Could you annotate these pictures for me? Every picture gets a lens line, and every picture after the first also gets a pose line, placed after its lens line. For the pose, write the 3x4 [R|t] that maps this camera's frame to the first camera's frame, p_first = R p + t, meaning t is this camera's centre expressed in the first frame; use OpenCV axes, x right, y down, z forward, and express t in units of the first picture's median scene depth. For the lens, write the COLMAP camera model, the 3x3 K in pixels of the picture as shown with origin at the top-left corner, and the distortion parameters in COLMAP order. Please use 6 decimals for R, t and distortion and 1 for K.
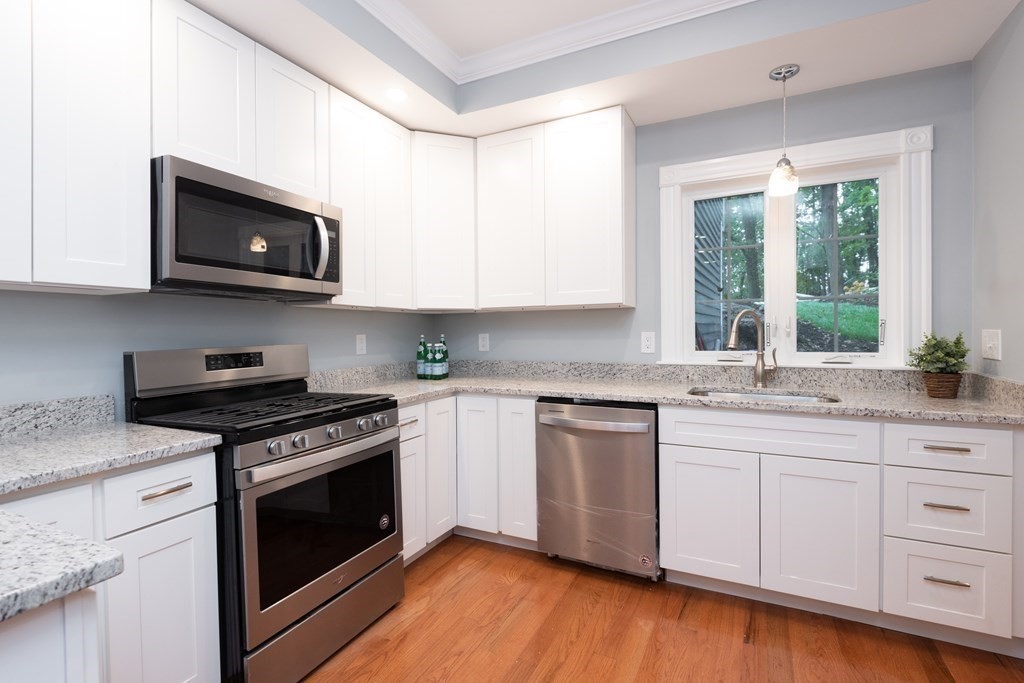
lens RADIAL K [[481.6, 0, 512.0], [0, 481.6, 341.5], [0, 0, 1]] dist [0.036086, -0.037185]
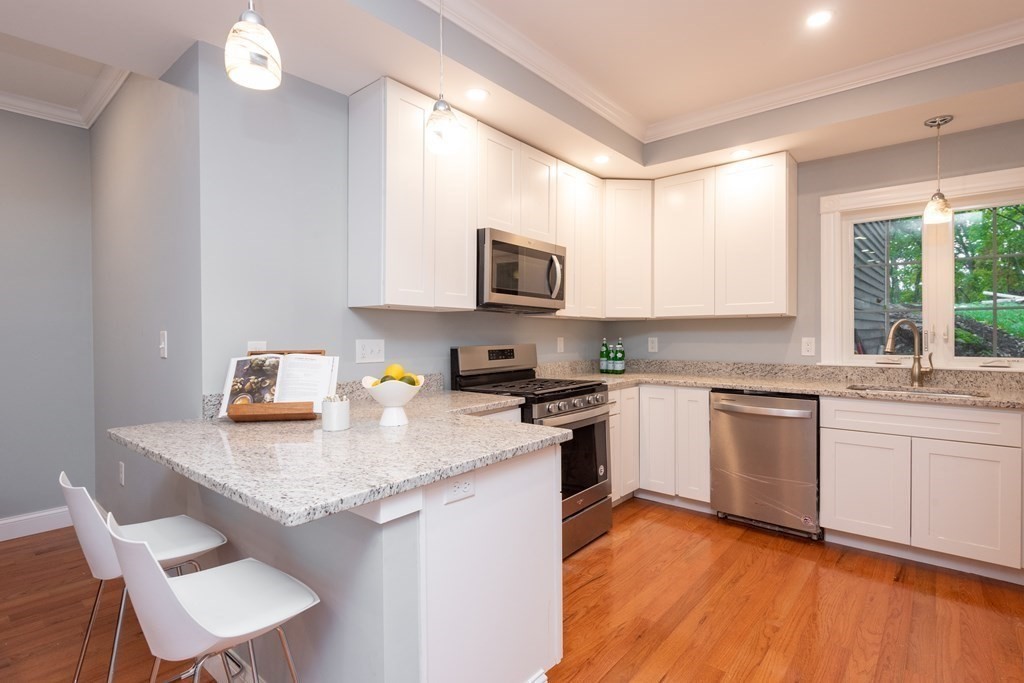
lens RADIAL K [[503.1, 0, 505.4], [0, 503.1, 339.0], [0, 0, 1]] dist [0.016853, -0.017430]
pose [[0.970559, 0.010780, -0.240621, -0.157905], [-0.013469, 0.999864, -0.009535, 0.006260], [0.240485, 0.012496, 0.970572, -0.421694]]
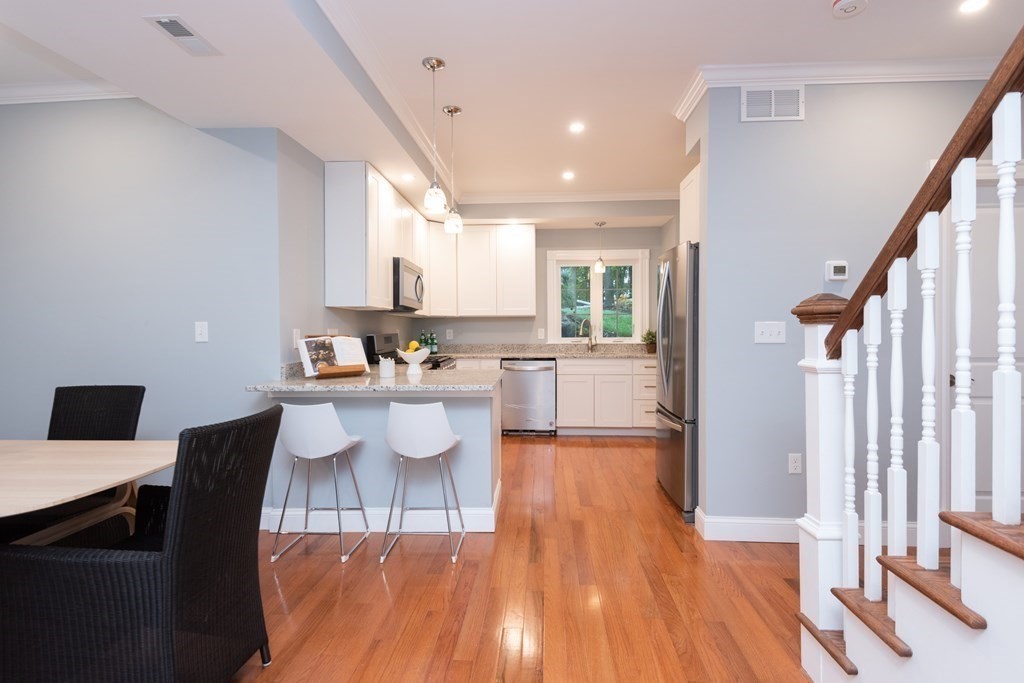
lens RADIAL K [[515.5, 0, 512.0], [0, 515.5, 341.5], [0, 0, 1]] dist [-0.000011, -0.000055]
pose [[0.917729, -0.003039, 0.397197, -0.832607], [0.004306, 0.999988, -0.002298, 0.046724], [-0.397185, 0.003820, 0.917731, -1.143452]]
